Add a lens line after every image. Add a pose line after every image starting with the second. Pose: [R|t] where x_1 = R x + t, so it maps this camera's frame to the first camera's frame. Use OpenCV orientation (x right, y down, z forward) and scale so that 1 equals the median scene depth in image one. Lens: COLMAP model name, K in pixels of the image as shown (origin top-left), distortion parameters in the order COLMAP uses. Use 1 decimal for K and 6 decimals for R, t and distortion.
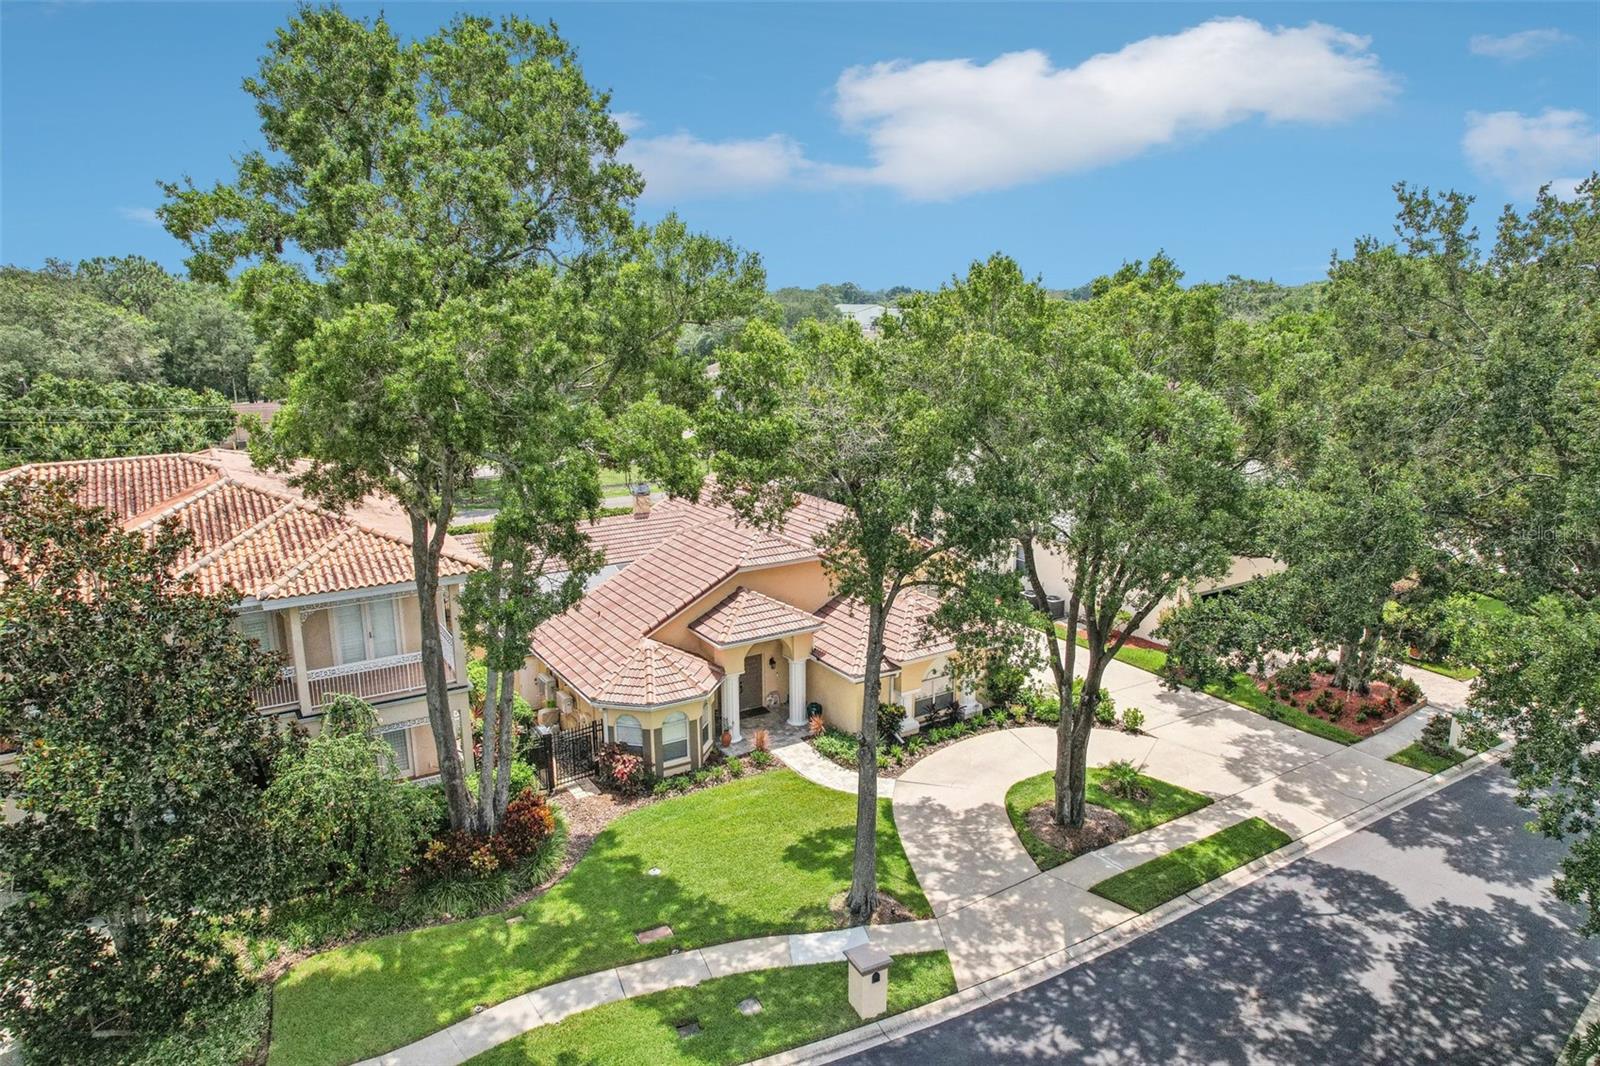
lens RADIAL K [[1045.8, 0, 800.0], [0, 1045.8, 533.0], [0, 0, 1]] dist [-0.079398, 0.065835]
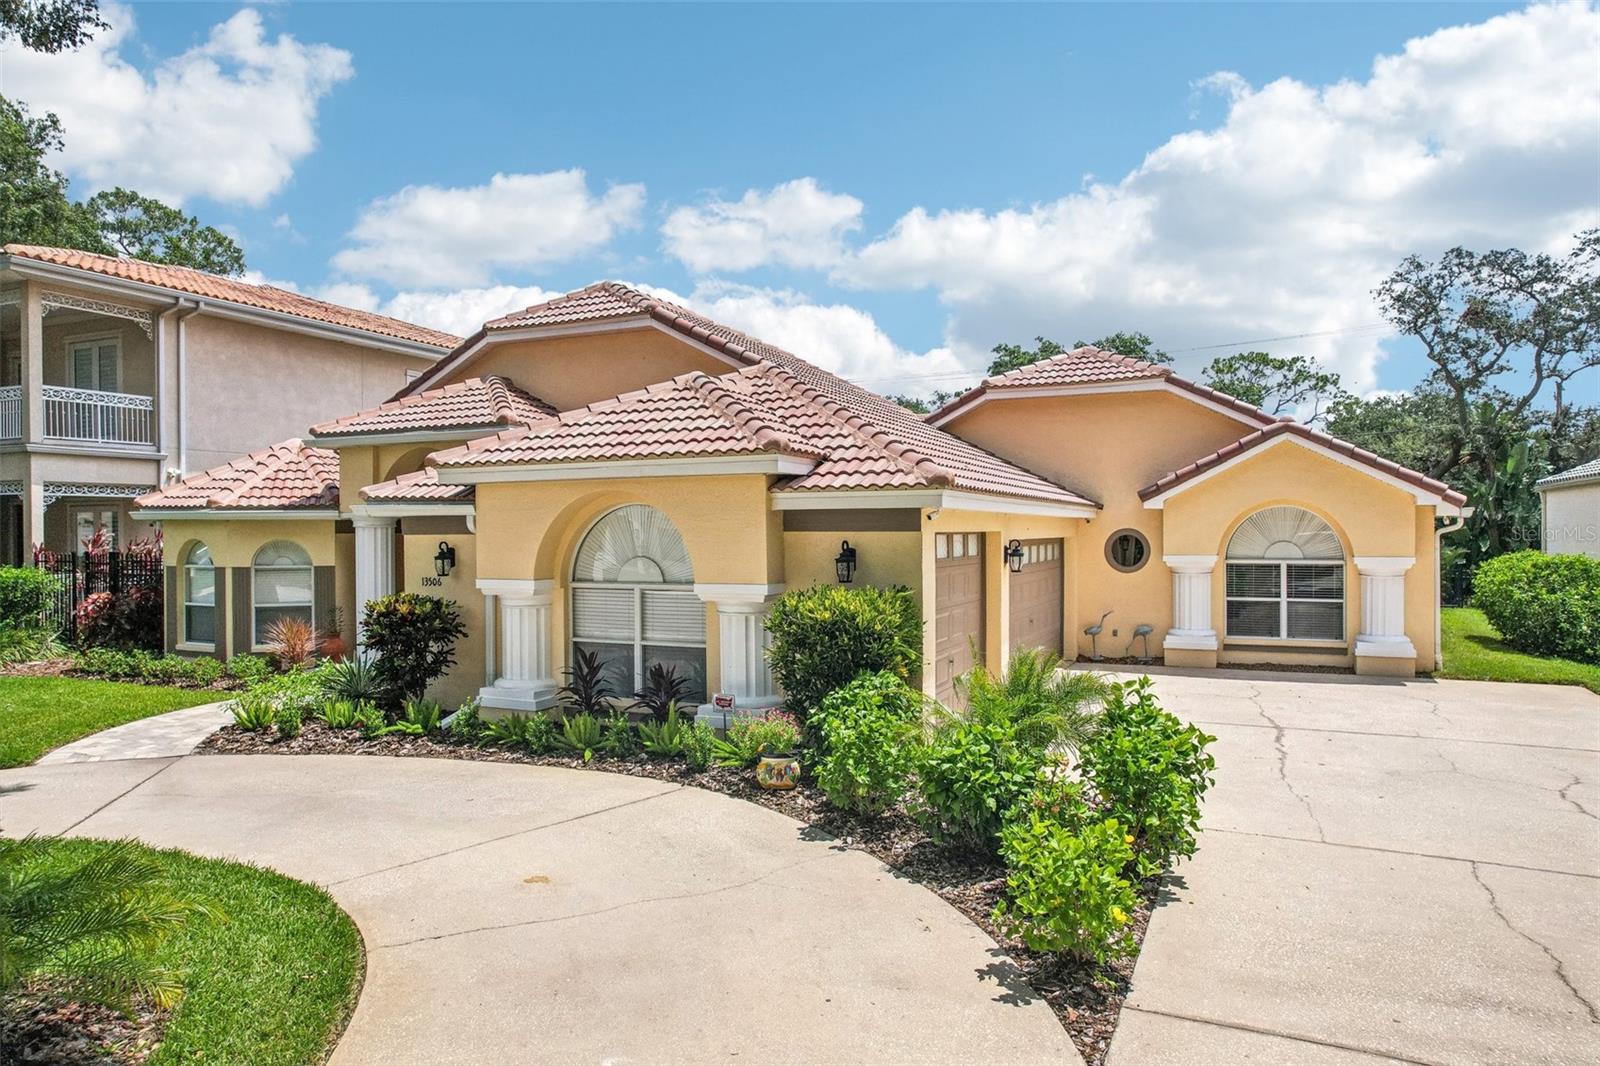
lens RADIAL K [[1026.3, 0, 800.0], [0, 1026.3, 533.0], [0, 0, 1]] dist [-0.074754, 0.063958]
pose [[0.546886, 0.002974, -0.837202, 0.519964], [-0.186020, 0.975428, -0.118049, 0.190715], [0.816279, 0.220296, 0.534002, 1.091257]]
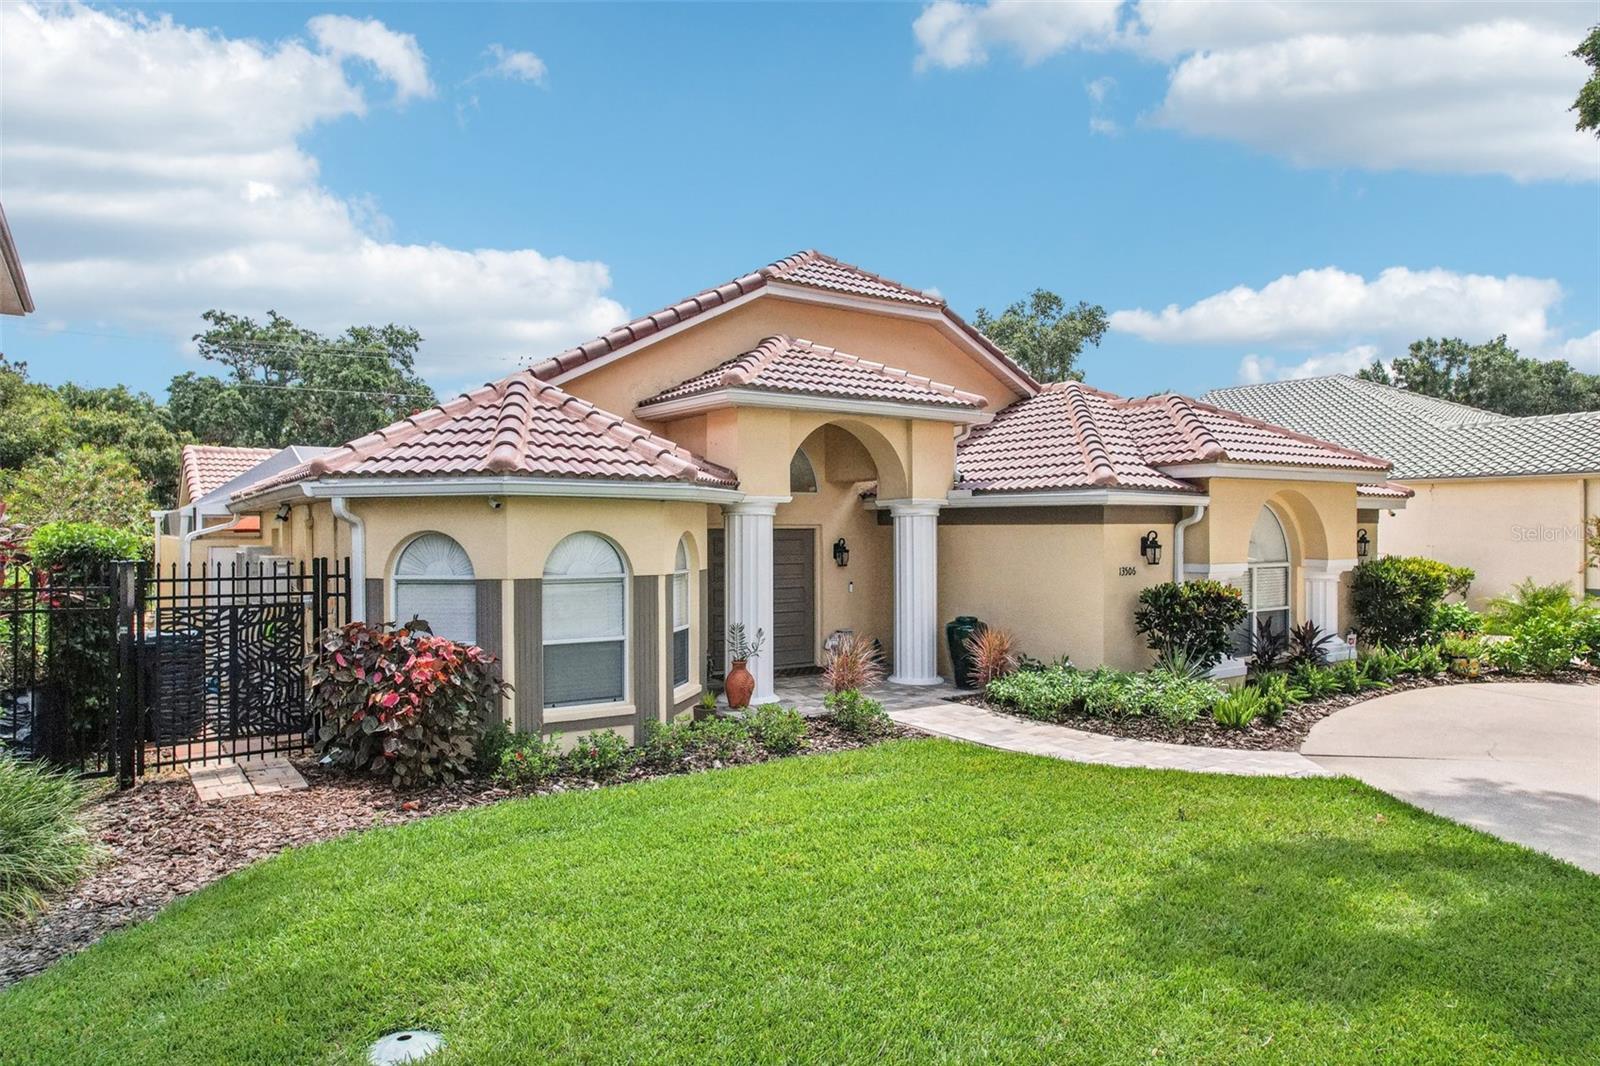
lens RADIAL K [[1045.8, 0, 800.0], [0, 1045.8, 533.0], [0, 0, 1]] dist [-0.079398, 0.065835]
pose [[0.998857, 0.000604, 0.047801, -0.080238], [0.010051, 0.974920, -0.222330, 0.268887], [-0.046736, 0.222557, 0.973799, 0.776427]]
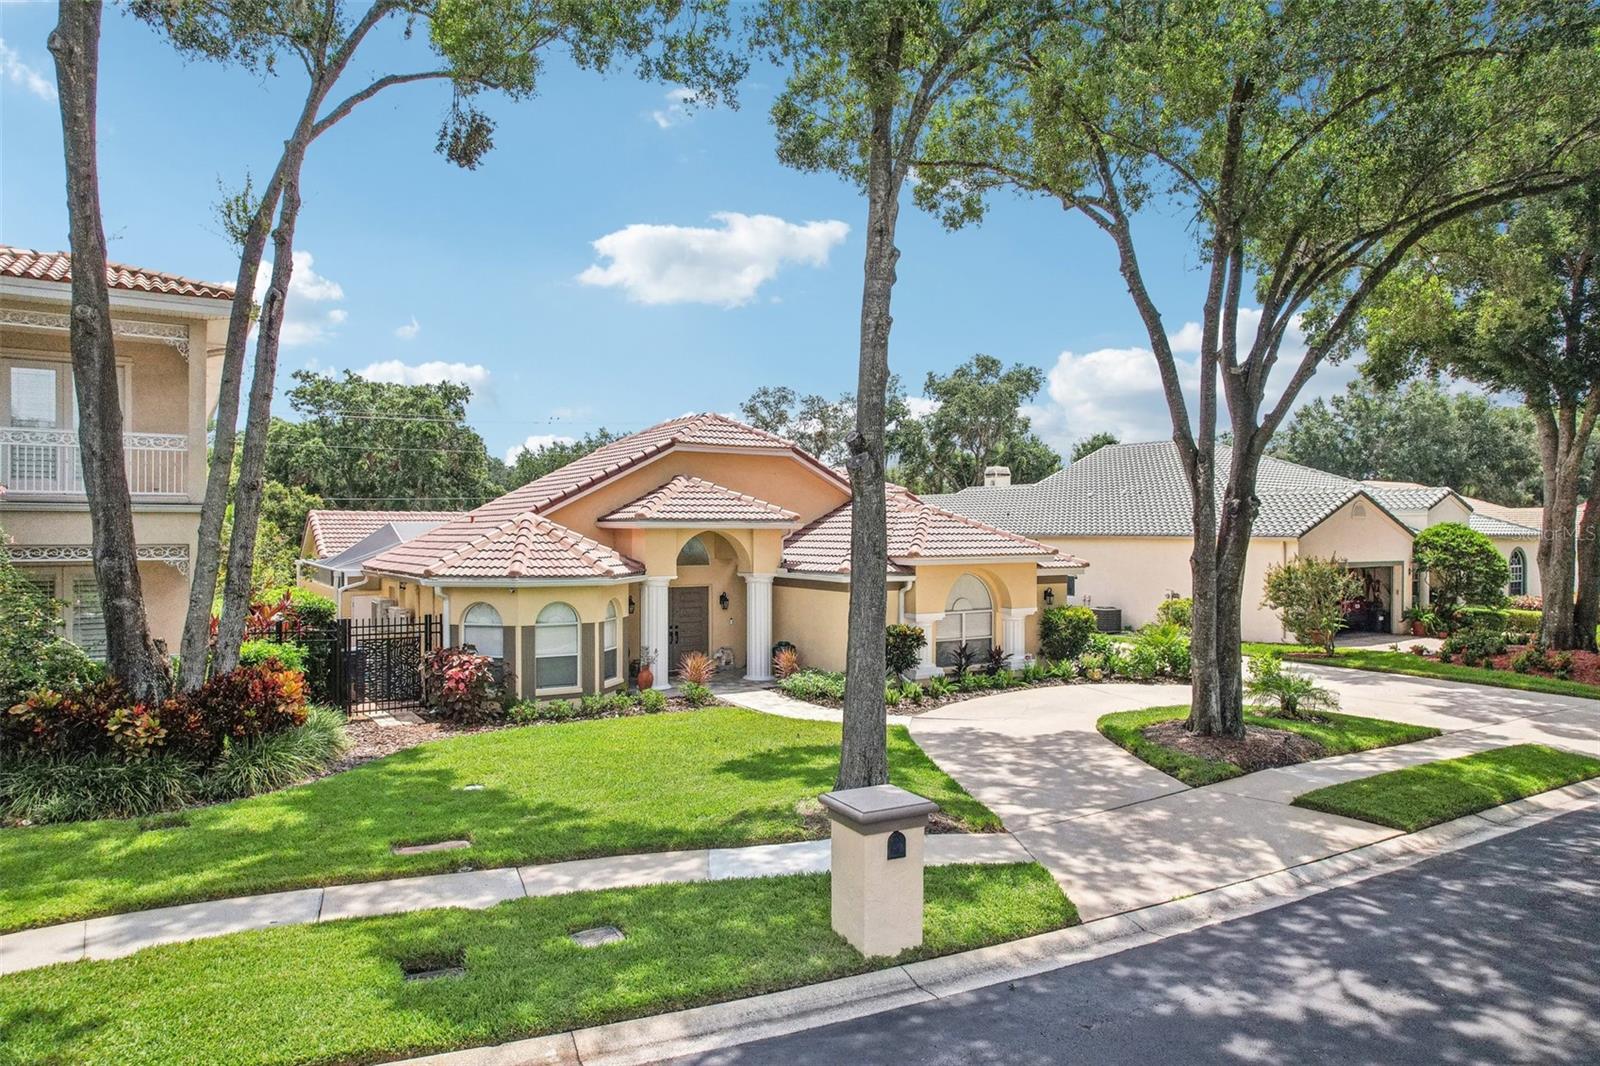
lens RADIAL K [[1045.8, 0, 800.0], [0, 1045.8, 533.0], [0, 0, 1]] dist [-0.079398, 0.065835]
pose [[0.999959, 0.004746, 0.007664, 0.022772], [-0.002923, 0.974948, -0.222413, 0.300746], [-0.008528, 0.222381, 0.974922, 0.422982]]
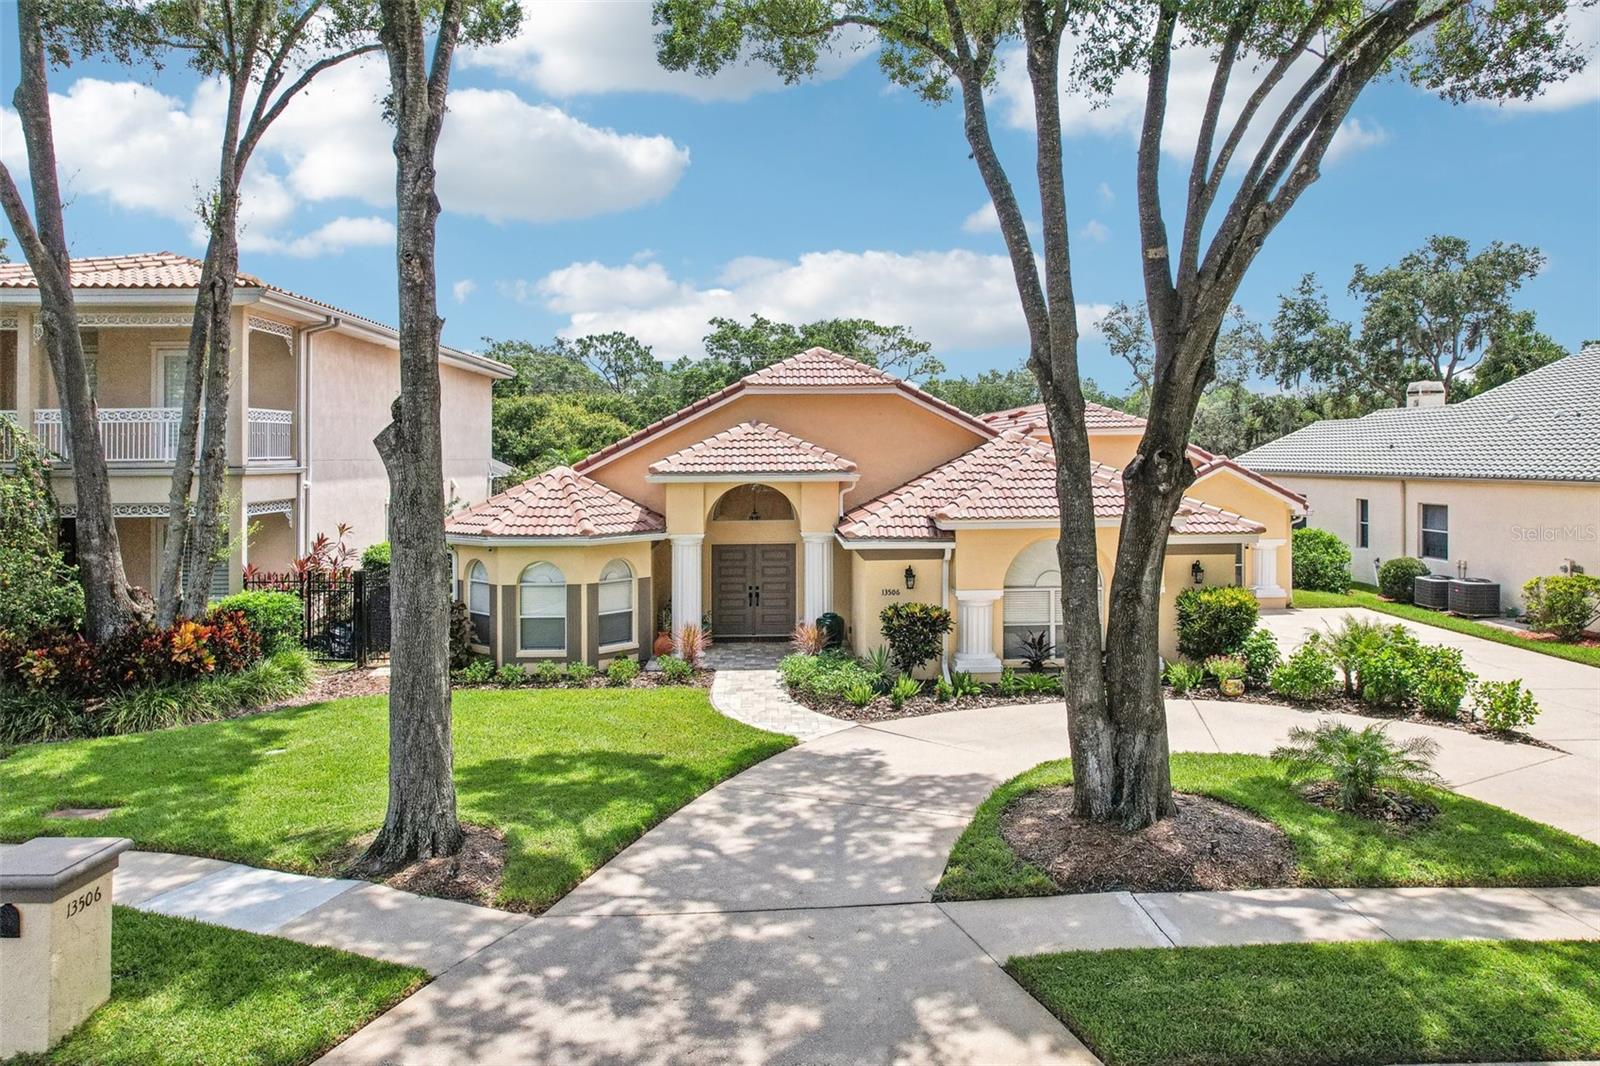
lens RADIAL K [[1059.6, 0, 801.3], [0, 1059.6, 490.6], [0, 0, 1]] dist [-0.067418, 0.044137]
pose [[0.864944, 0.011269, -0.501743, 0.353039], [-0.106629, 0.981049, -0.161781, 0.238264], [0.490411, 0.193432, 0.849754, 0.609320]]
